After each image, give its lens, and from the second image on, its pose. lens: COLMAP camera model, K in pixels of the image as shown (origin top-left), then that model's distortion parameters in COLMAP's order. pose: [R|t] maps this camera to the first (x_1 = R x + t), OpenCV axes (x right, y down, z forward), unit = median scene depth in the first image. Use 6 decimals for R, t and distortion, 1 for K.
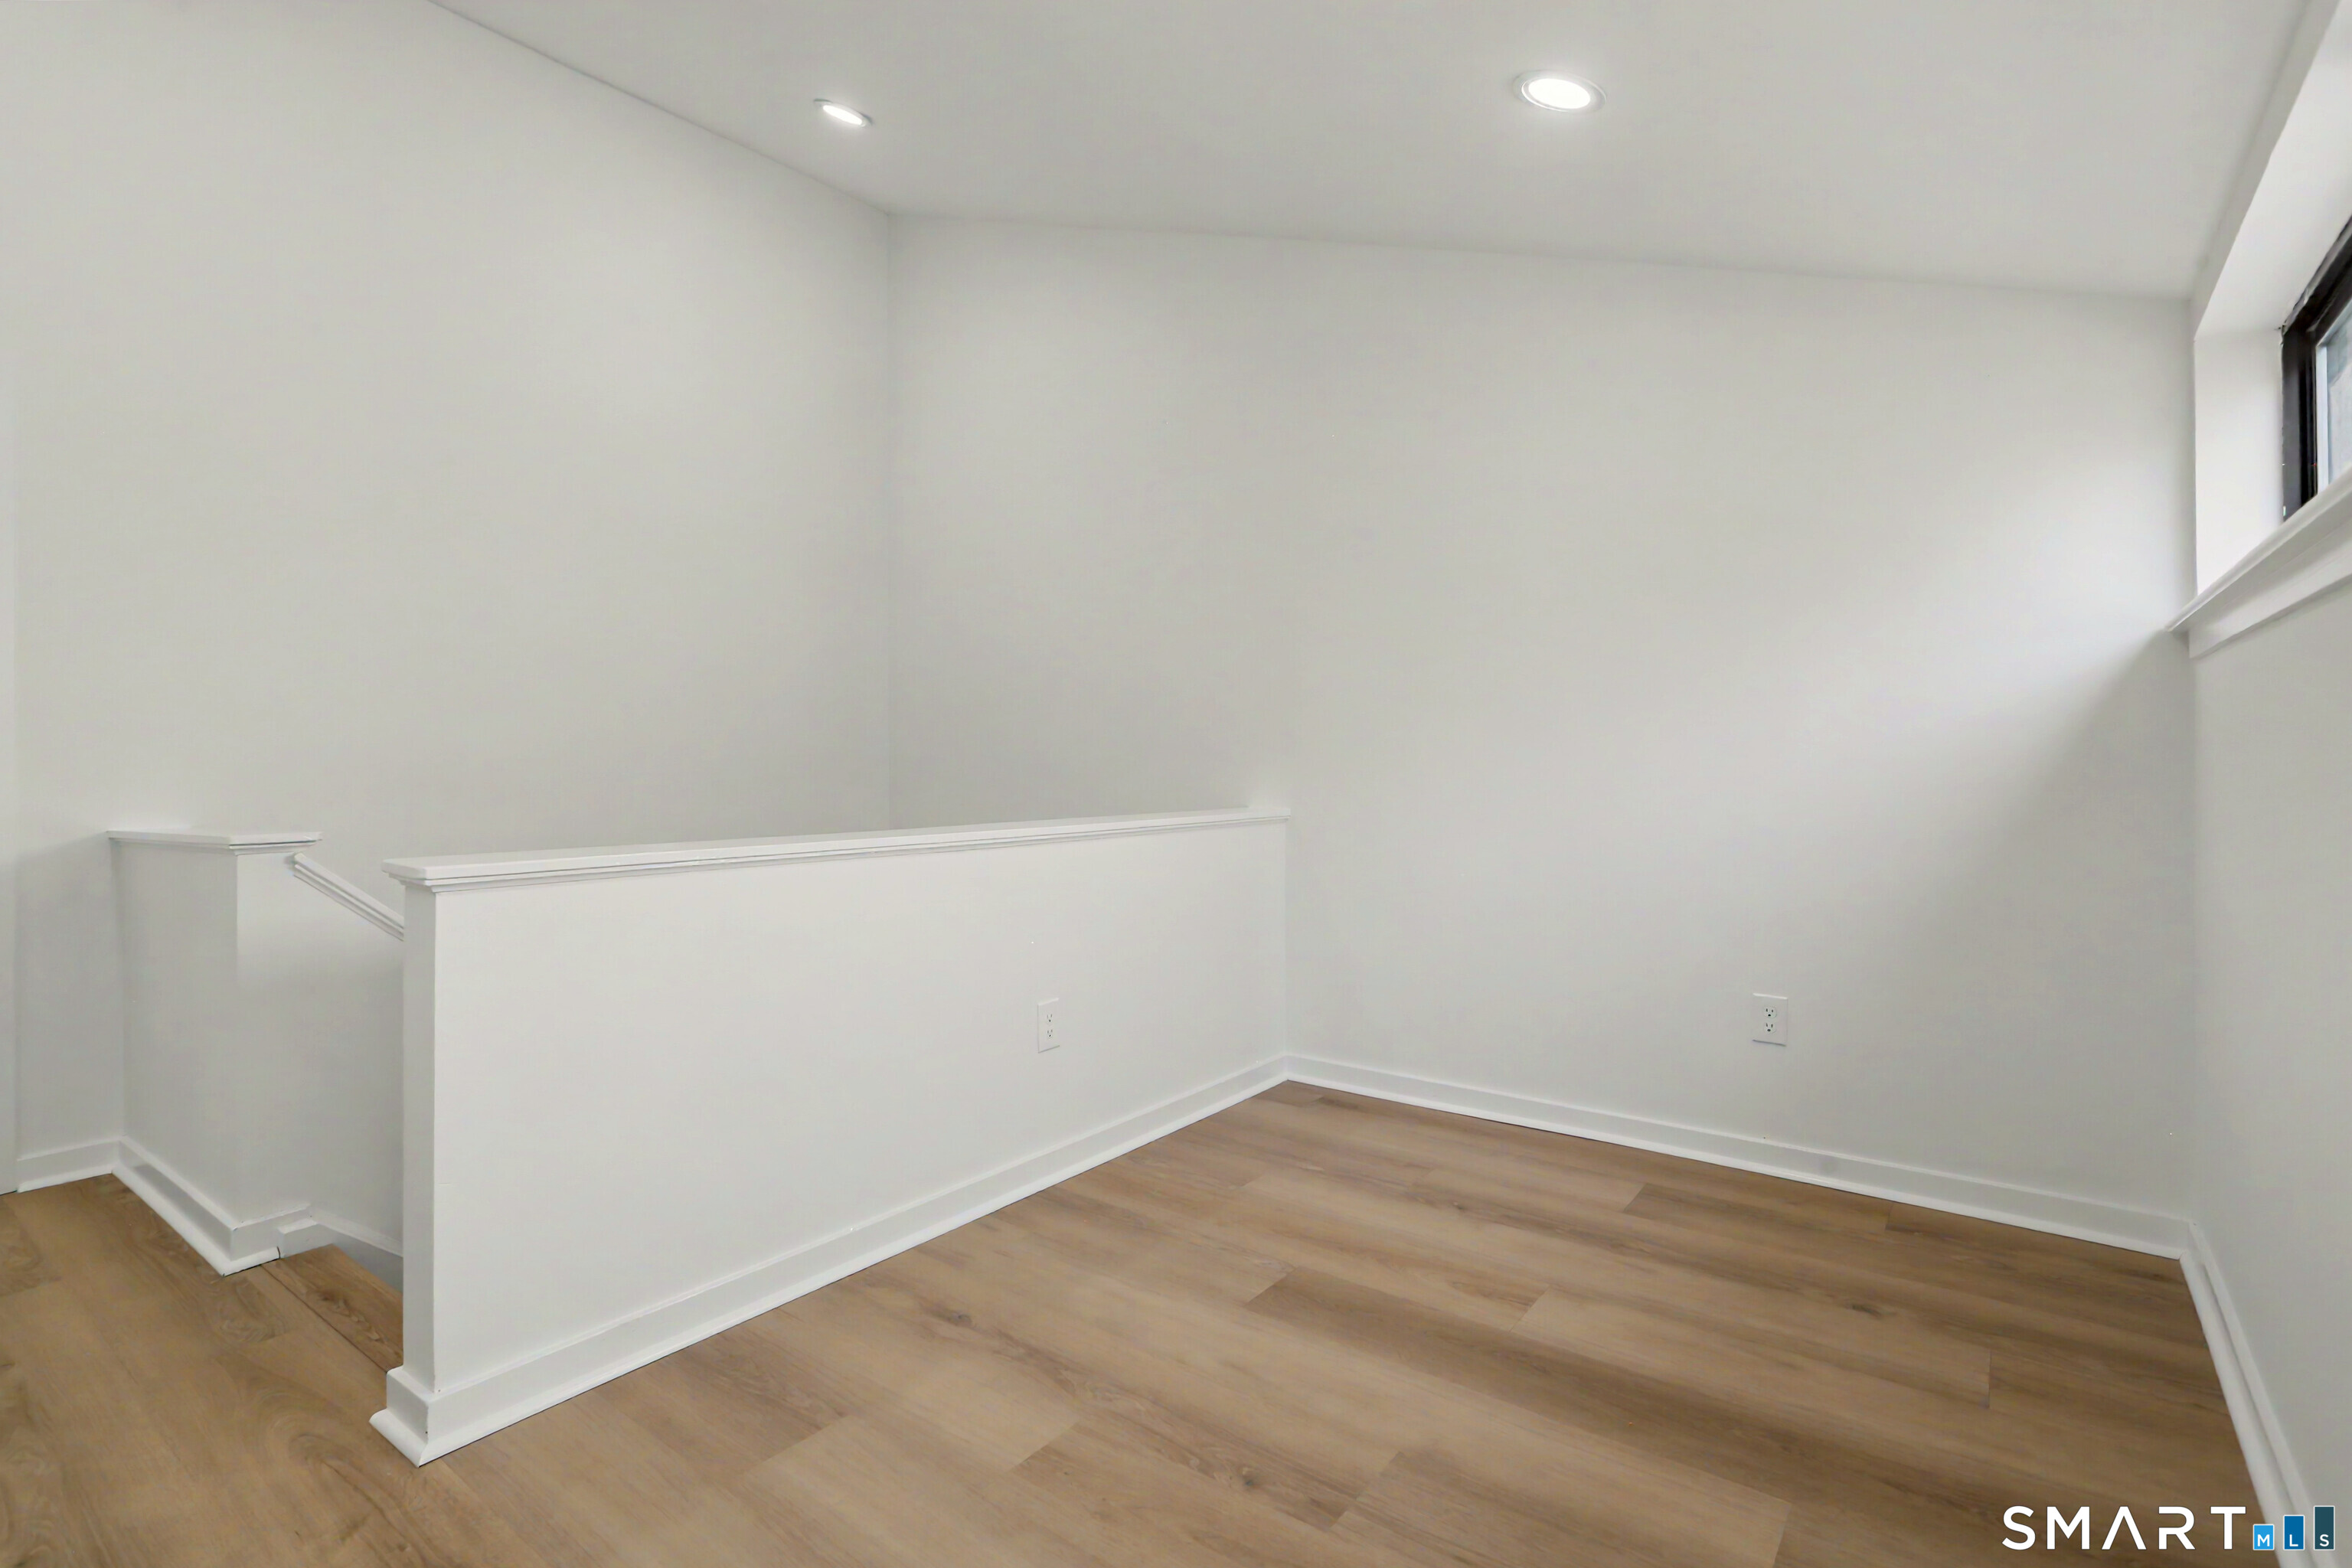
lens RADIAL K [[1130.4, 0, 1178.0], [0, 1130.4, 770.5], [0, 0, 1]] dist [-0.015685, 0.005248]
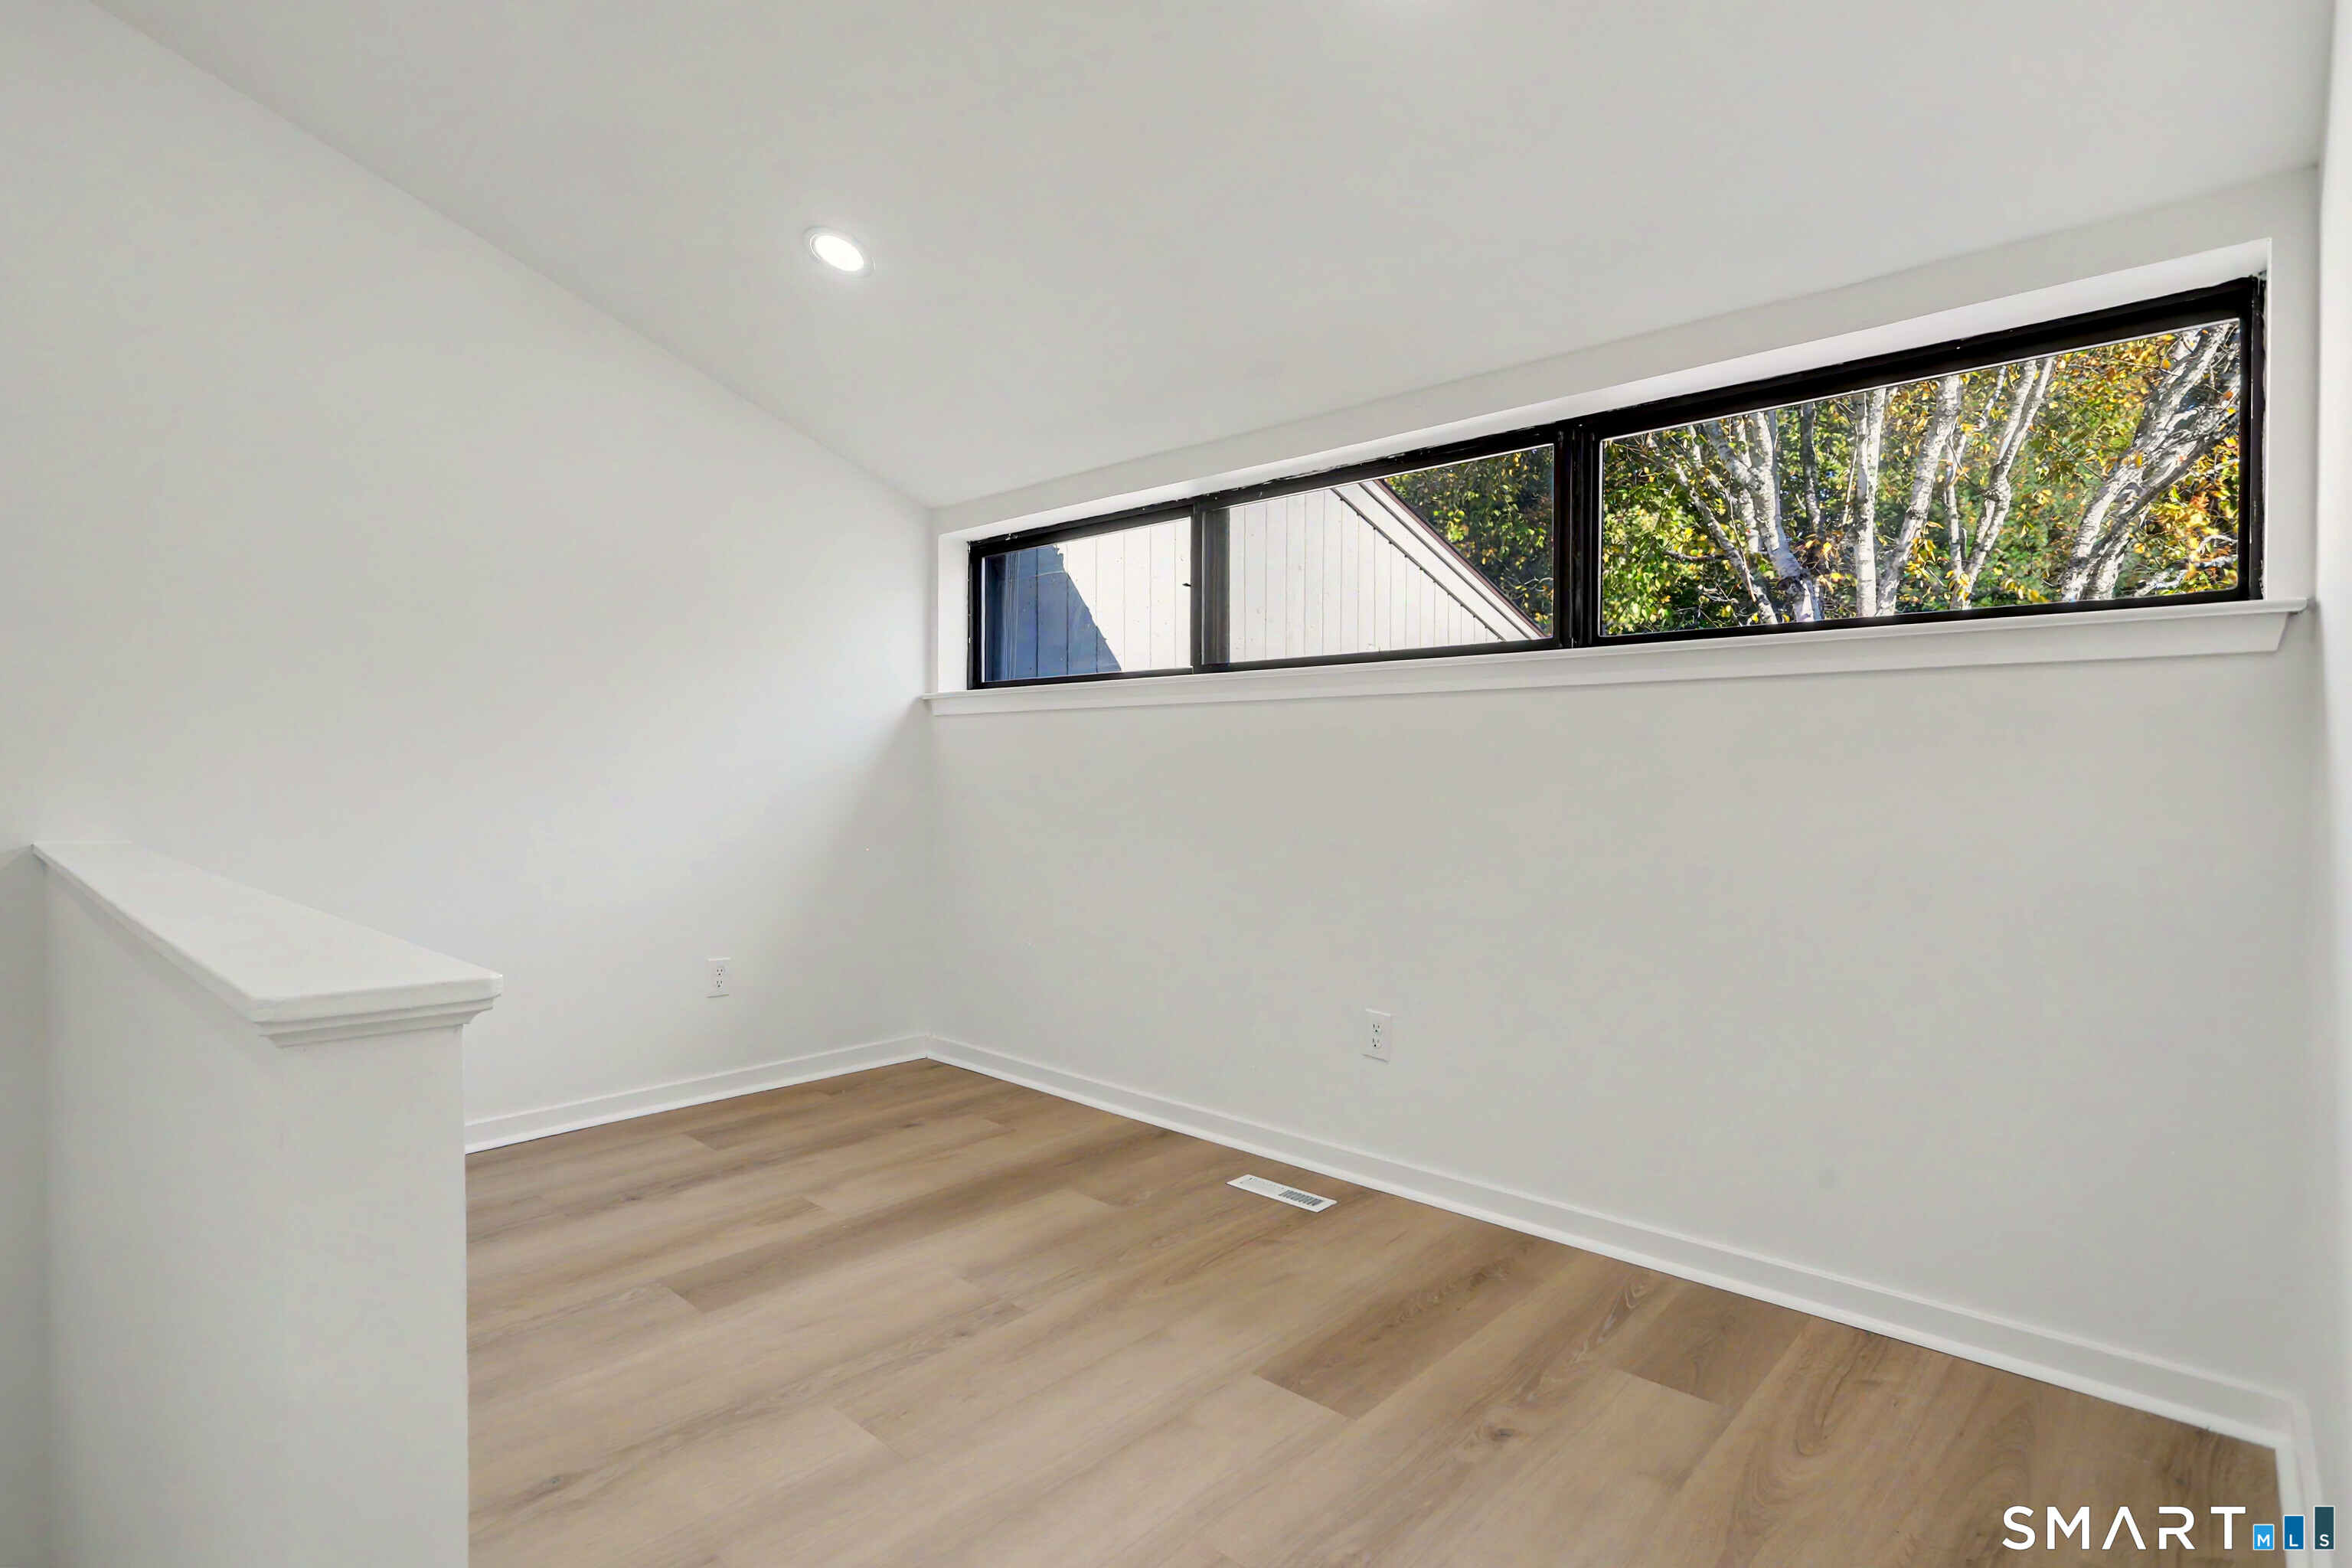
lens RADIAL K [[1130.4, 0, 1183.1], [0, 1130.4, 780.8], [0, 0, 1]] dist [-0.015685, 0.005248]
pose [[0.090955, -0.008138, 0.995822, -0.895330], [0.005508, 0.999955, 0.007669, -0.010510], [-0.995840, 0.004788, 0.090996, 0.465765]]
